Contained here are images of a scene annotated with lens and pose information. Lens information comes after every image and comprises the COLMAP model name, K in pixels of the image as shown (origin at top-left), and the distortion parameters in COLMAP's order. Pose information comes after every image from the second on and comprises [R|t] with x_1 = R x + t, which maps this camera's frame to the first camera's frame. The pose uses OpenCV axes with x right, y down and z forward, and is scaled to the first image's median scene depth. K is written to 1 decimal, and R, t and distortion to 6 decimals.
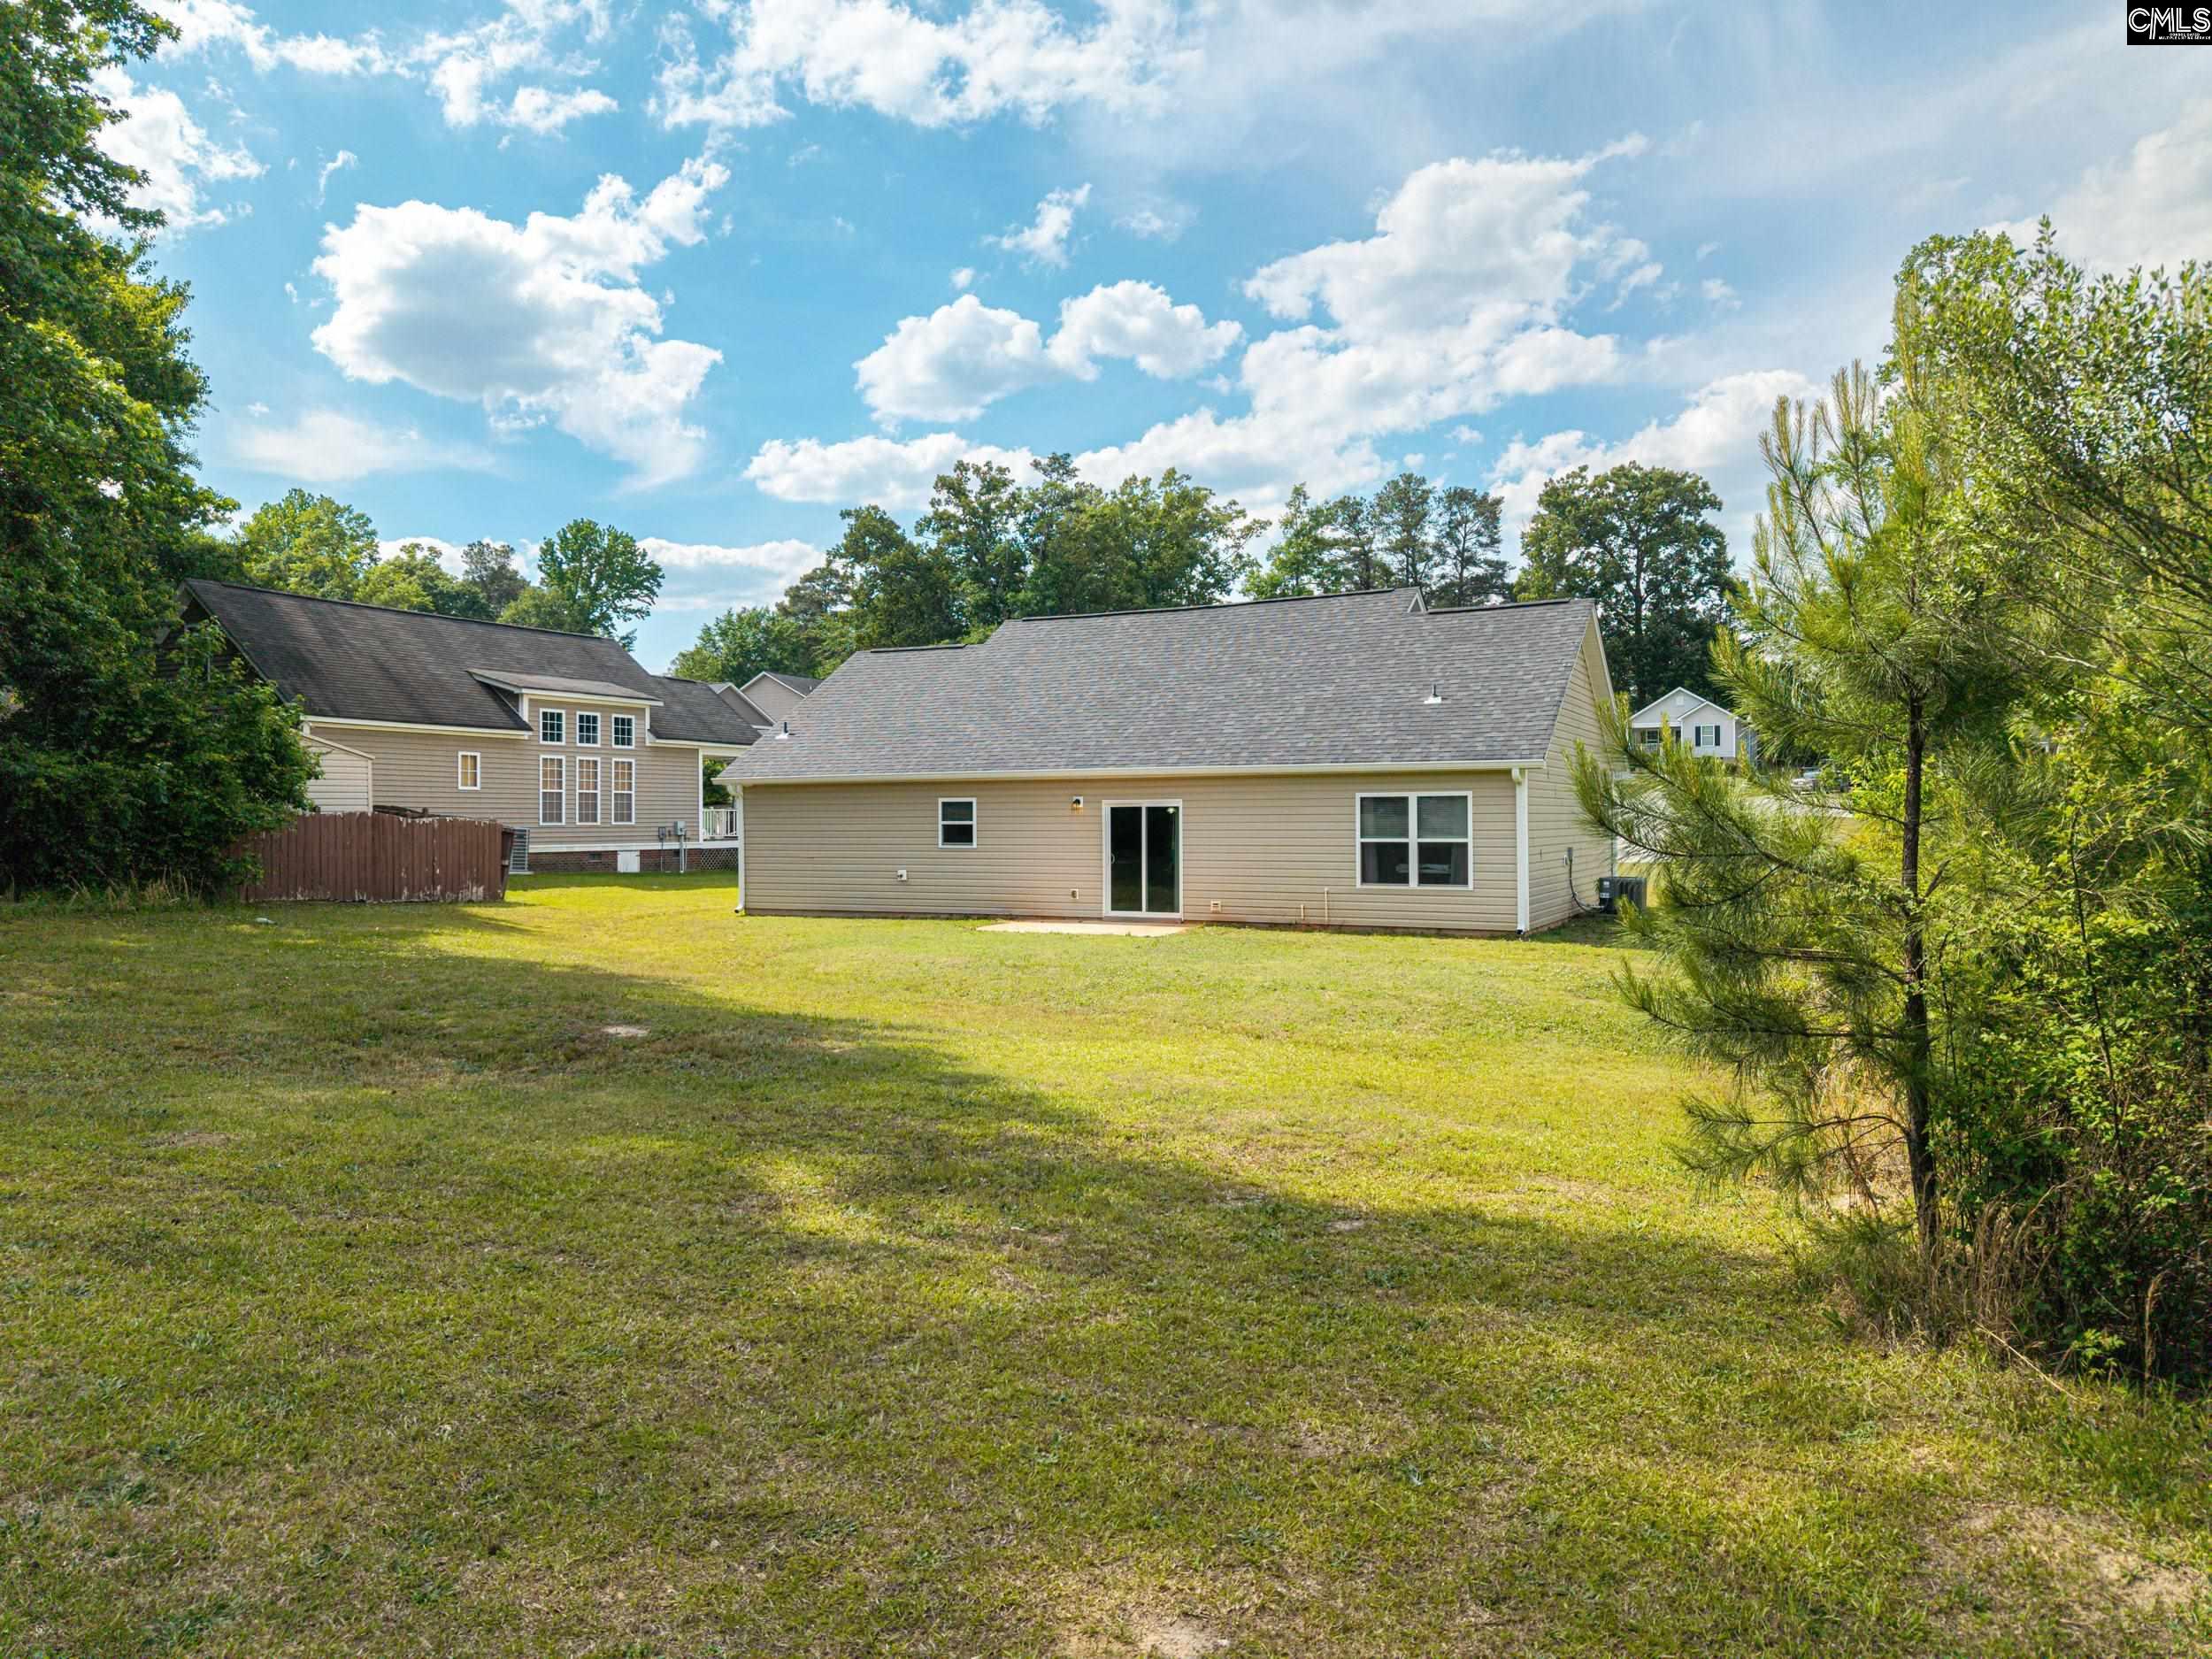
lens RADIAL K [[1548.6, 0, 1152.4], [0, 1548.6, 817.1], [0, 0, 1]] dist [0.037590, -0.021904]
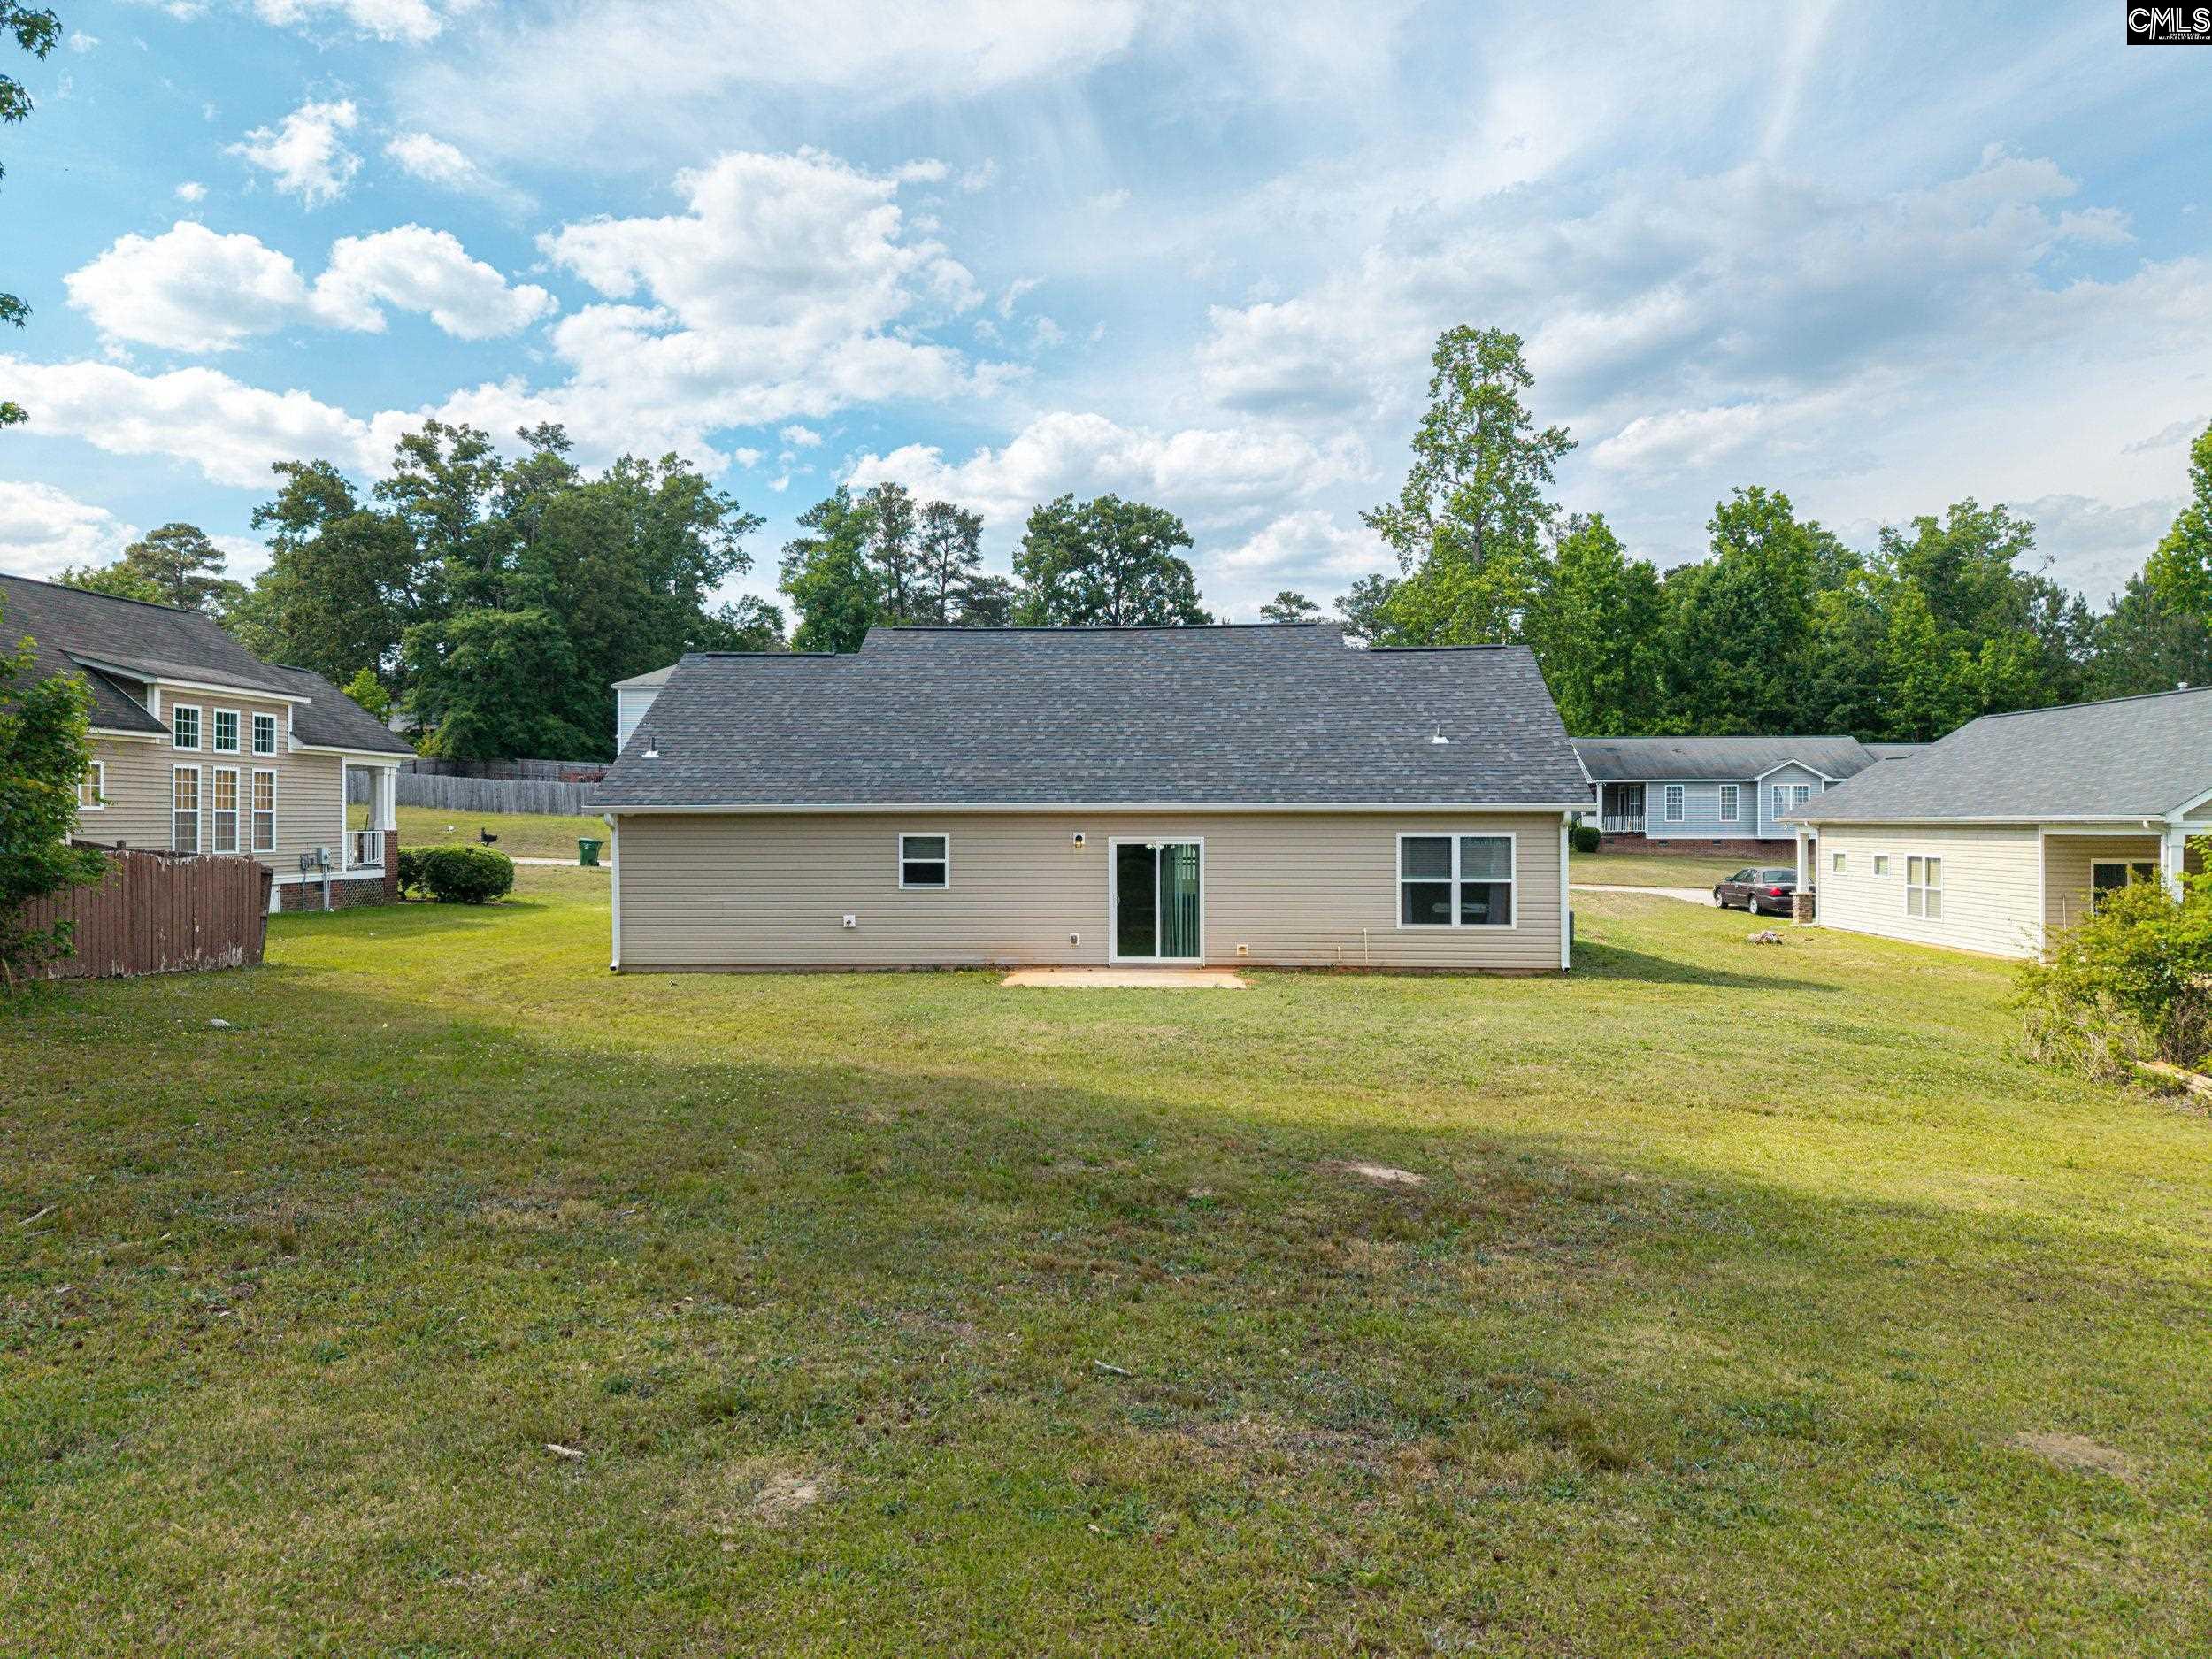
lens RADIAL K [[1548.6, 0, 1112.3], [0, 1548.6, 837.9], [0, 0, 1]] dist [0.037590, -0.021904]
pose [[0.913681, 0.002109, 0.406427, -0.126821], [-0.006347, 0.999939, 0.009079, -0.005903], [-0.406383, -0.010875, 0.913638, 0.046793]]
